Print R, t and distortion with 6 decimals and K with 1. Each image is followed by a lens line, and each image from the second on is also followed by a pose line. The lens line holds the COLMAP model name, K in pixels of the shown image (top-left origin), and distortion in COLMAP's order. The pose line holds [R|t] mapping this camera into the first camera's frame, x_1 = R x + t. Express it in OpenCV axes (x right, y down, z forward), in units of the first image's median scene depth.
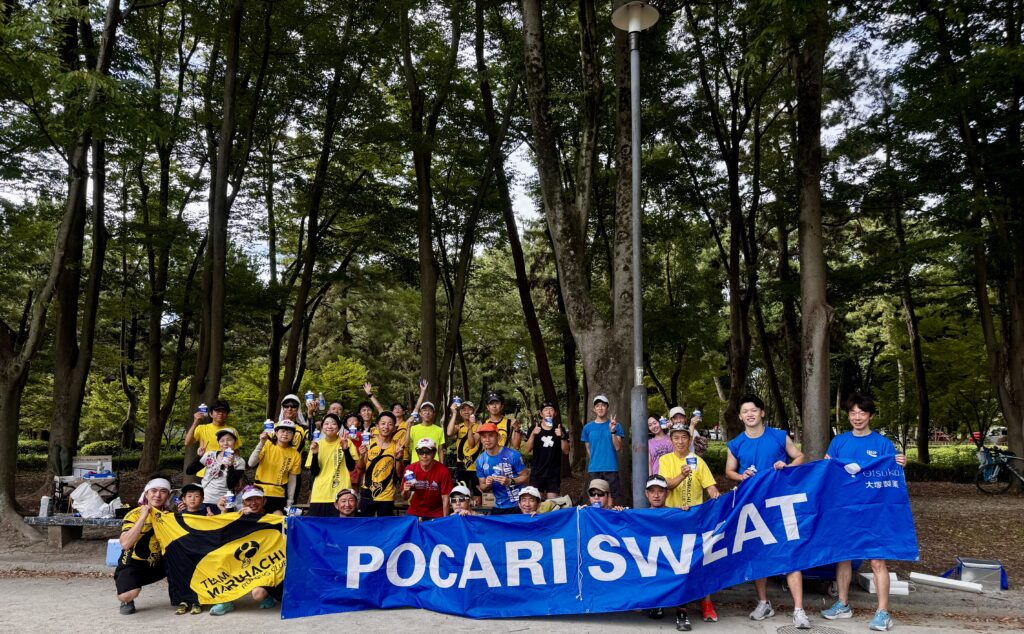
lens RADIAL K [[767.3, 0, 531.5], [0, 767.3, 388.3], [0, 0, 1]] dist [0.171199, -0.000995]
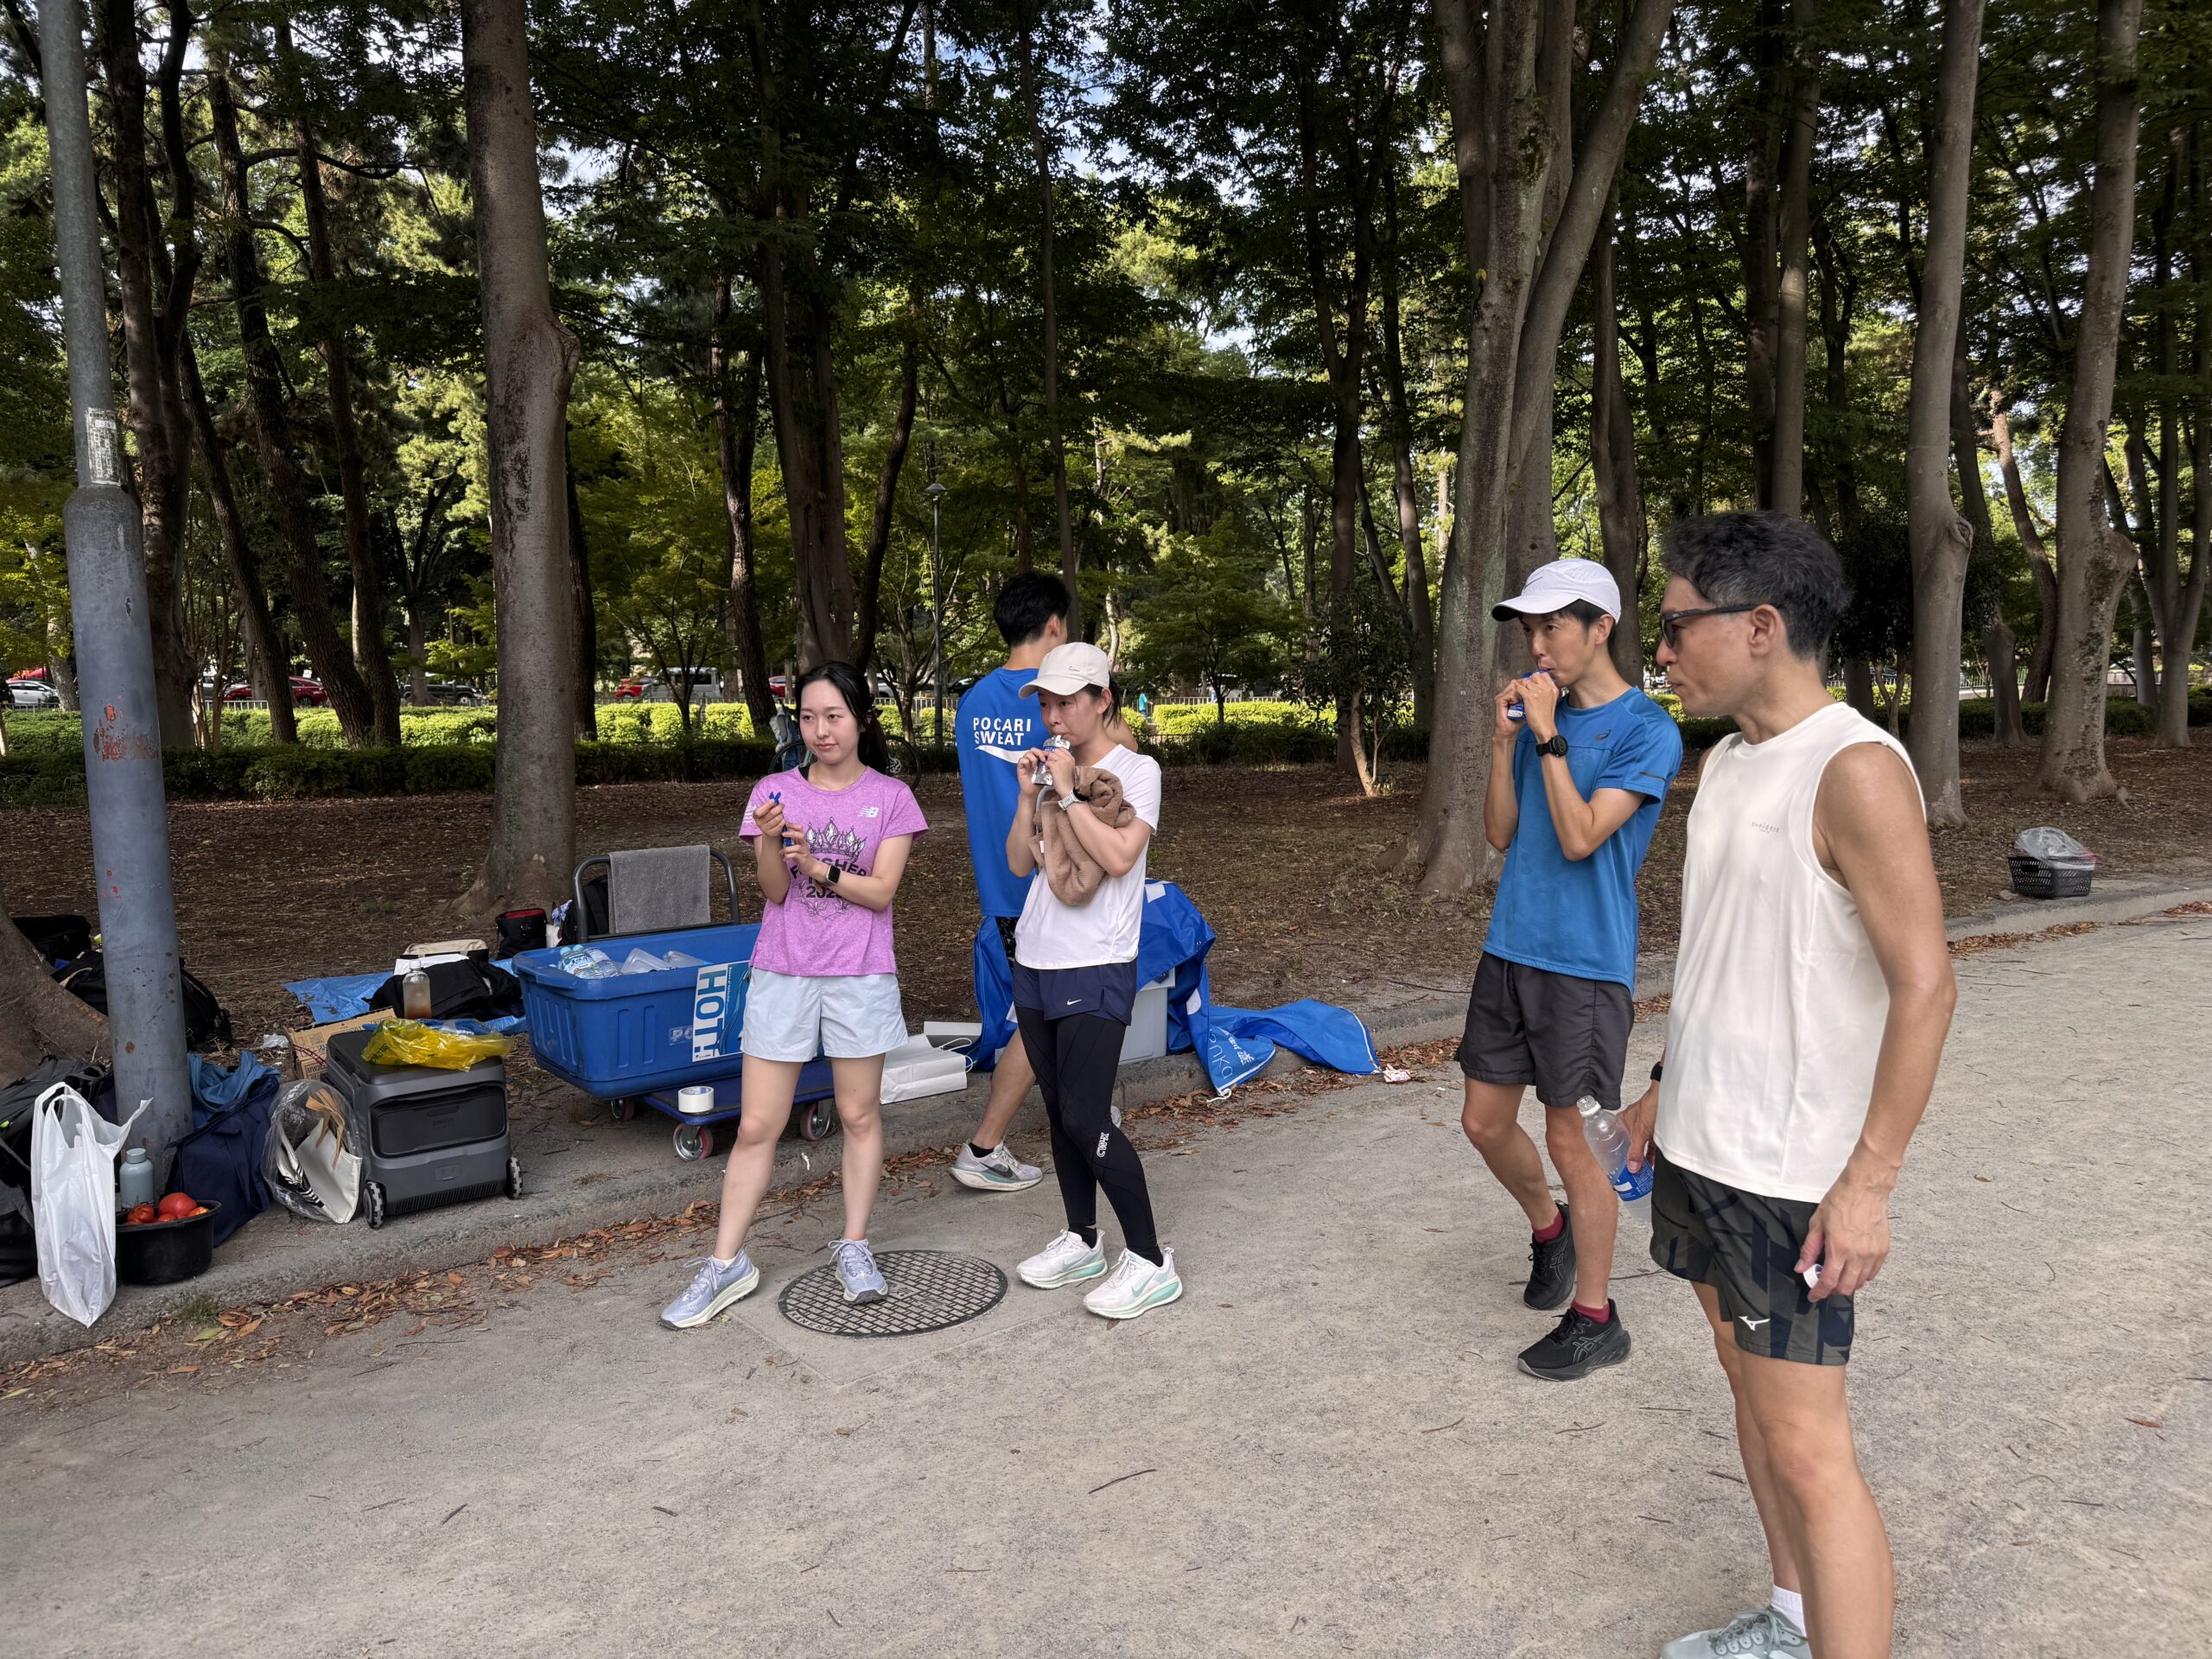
lens RADIAL K [[1525.9, 0, 1104.4], [0, 1525.9, 840.1], [0, 0, 1]] dist [0.074380, -0.074257]
pose [[0.643564, -0.090573, 0.760015, -0.011384], [-0.030116, 0.989208, 0.143389, 0.008120], [-0.764800, -0.115169, 0.633890, 0.125543]]
